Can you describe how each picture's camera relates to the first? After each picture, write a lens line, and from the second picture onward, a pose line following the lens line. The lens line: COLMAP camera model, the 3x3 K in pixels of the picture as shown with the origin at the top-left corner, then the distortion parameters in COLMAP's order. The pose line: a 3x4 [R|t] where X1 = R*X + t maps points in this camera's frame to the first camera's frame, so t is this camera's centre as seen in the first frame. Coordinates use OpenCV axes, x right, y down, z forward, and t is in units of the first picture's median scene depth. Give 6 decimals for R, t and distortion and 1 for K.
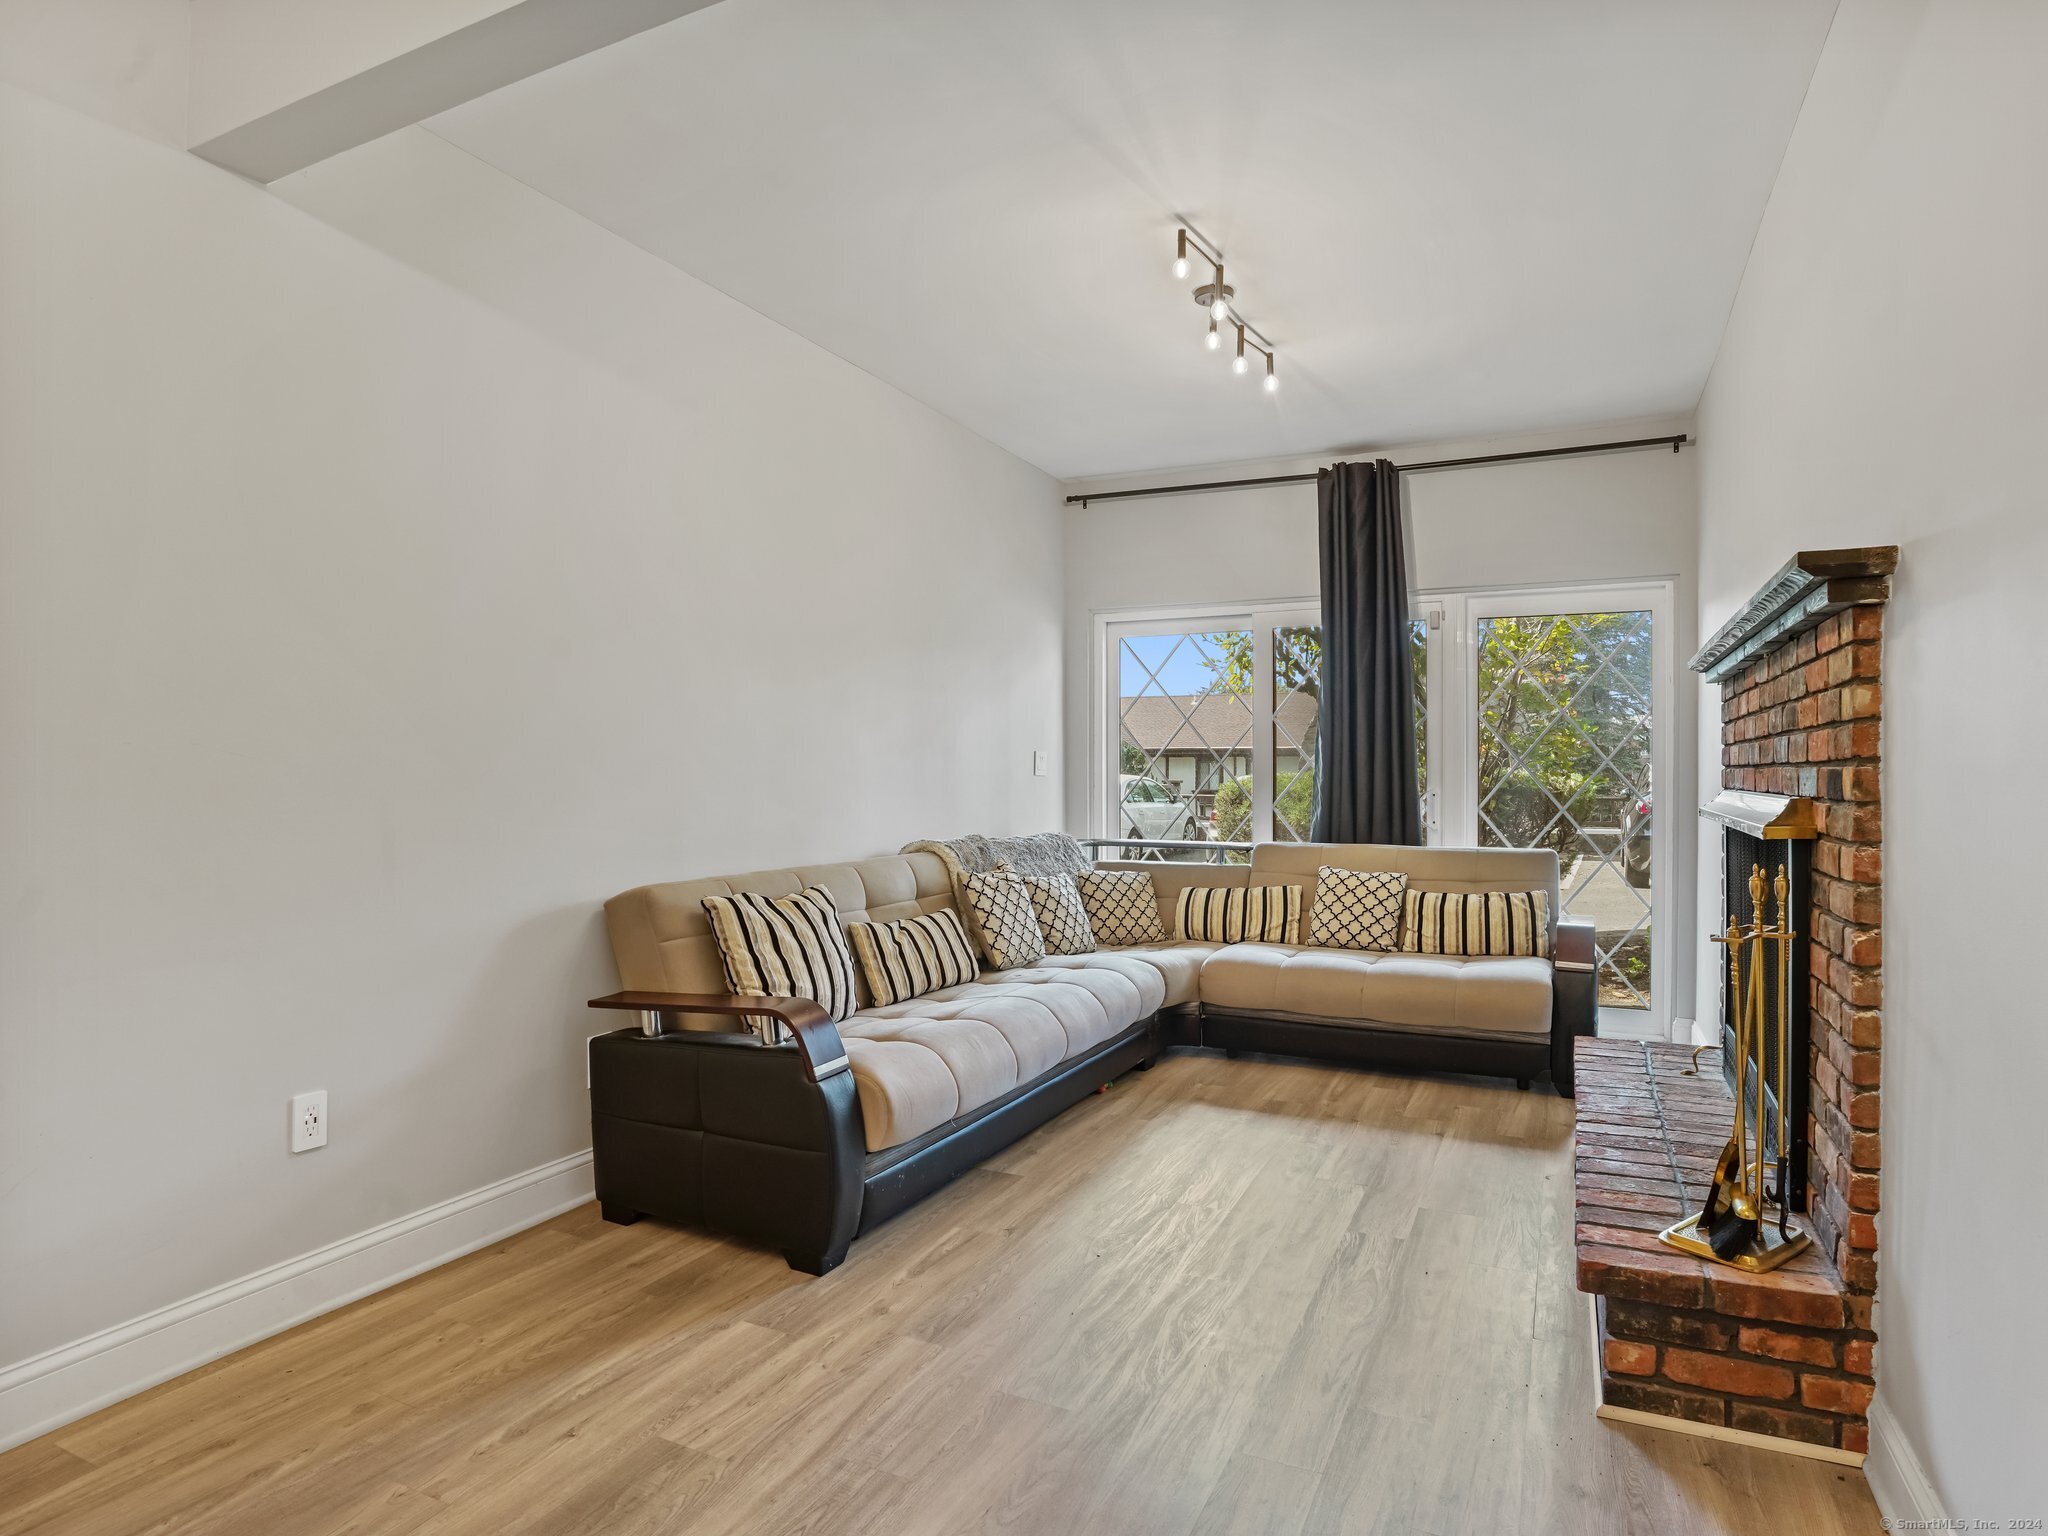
lens RADIAL K [[1151.6, 0, 1072.6], [0, 1151.6, 773.4], [0, 0, 1]] dist [-0.086449, 0.045776]
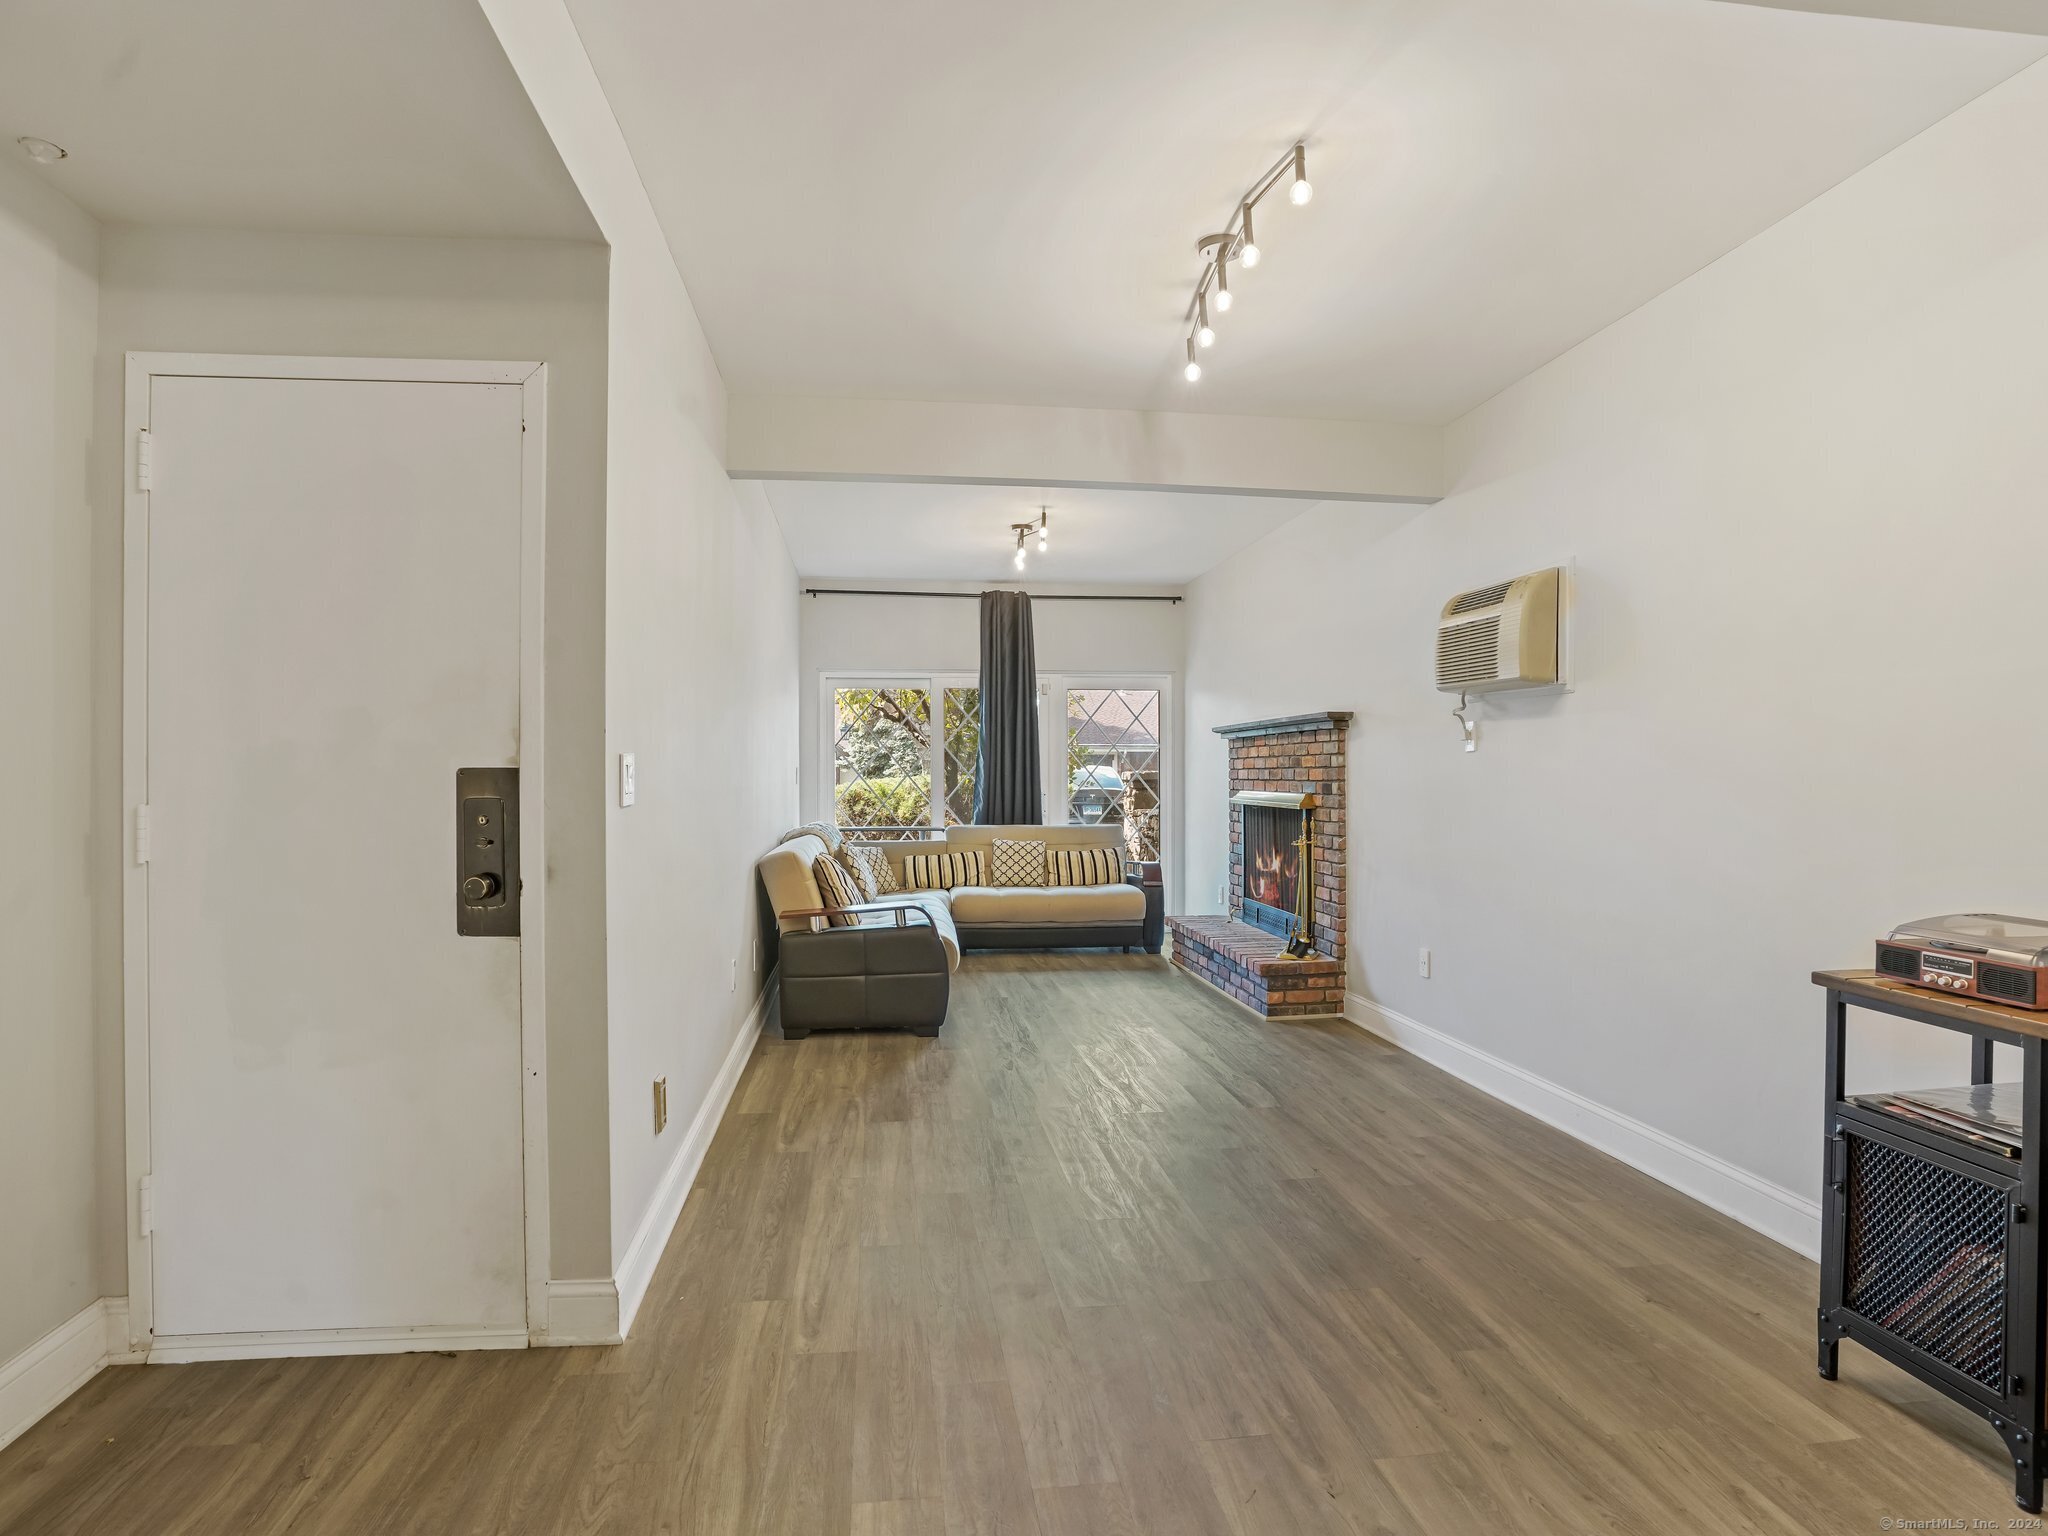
lens RADIAL K [[1180.3, 0, 1111.0], [0, 1180.3, 769.4], [0, 0, 1]] dist [-0.041557, 0.000506]
pose [[0.808576, 0.001727, 0.588390, -0.836129], [0.000703, 0.999992, -0.003901, -0.015160], [-0.588392, 0.003568, 0.808568, -0.605463]]
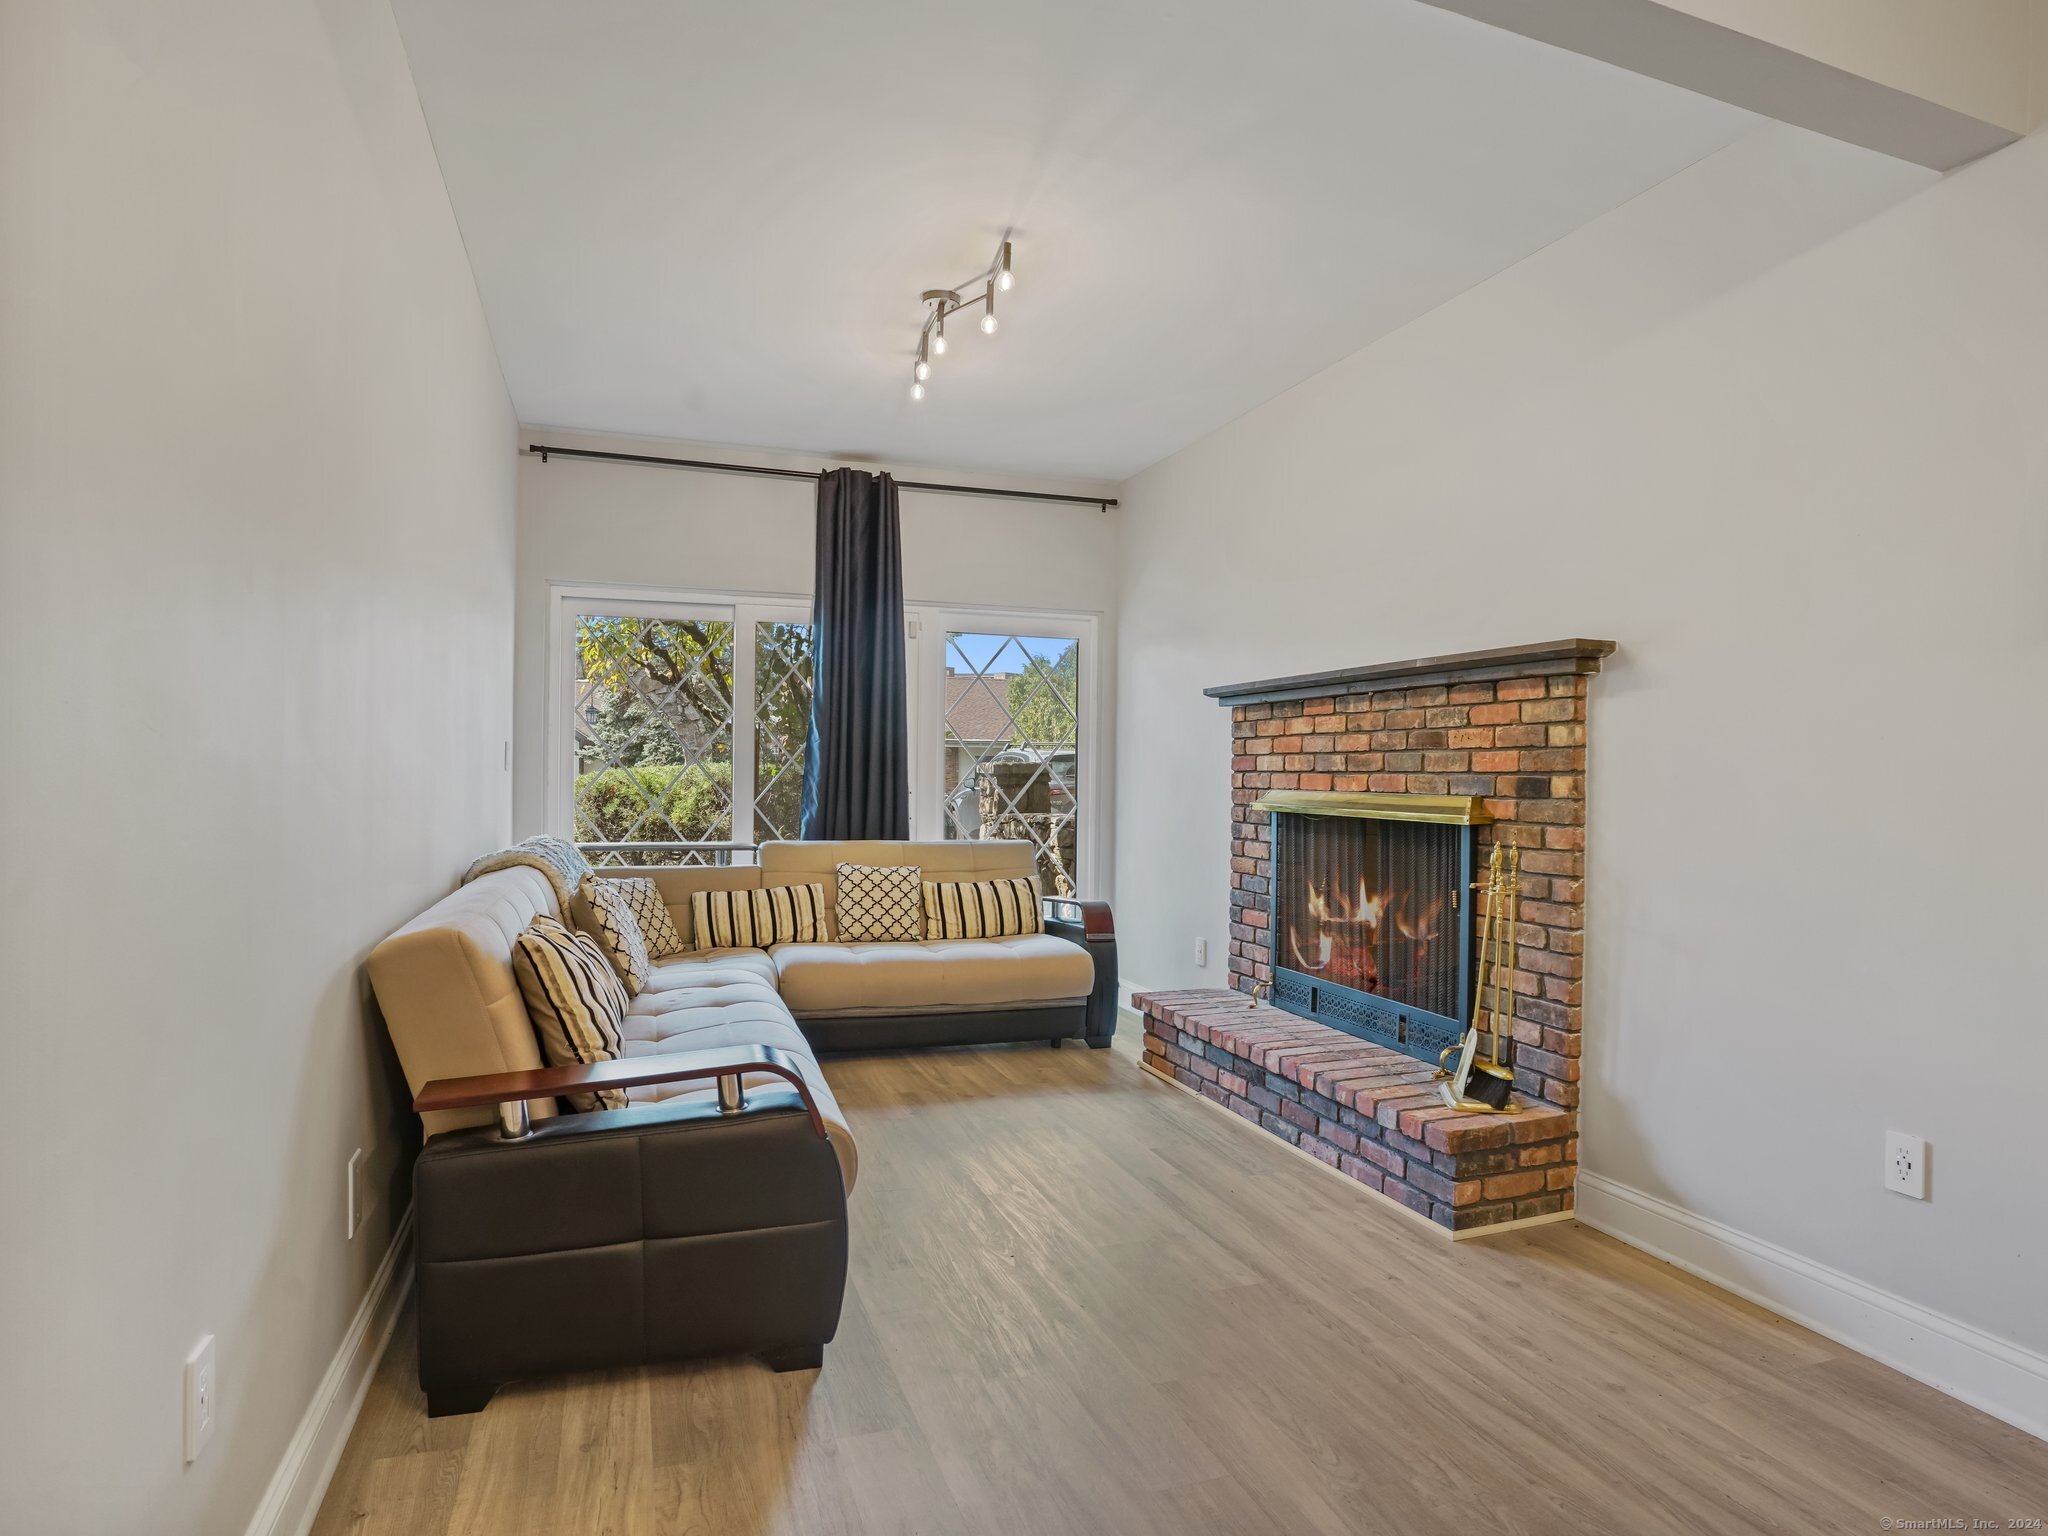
lens RADIAL K [[1150.3, 0, 1035.2], [0, 1150.3, 775.7], [0, 0, 1]] dist [-0.083732, 0.042907]
pose [[0.710417, 0.007734, 0.703738, -0.488931], [-0.012160, 0.999925, 0.001287, -0.000094], [-0.703676, -0.009472, 0.710458, 0.203476]]
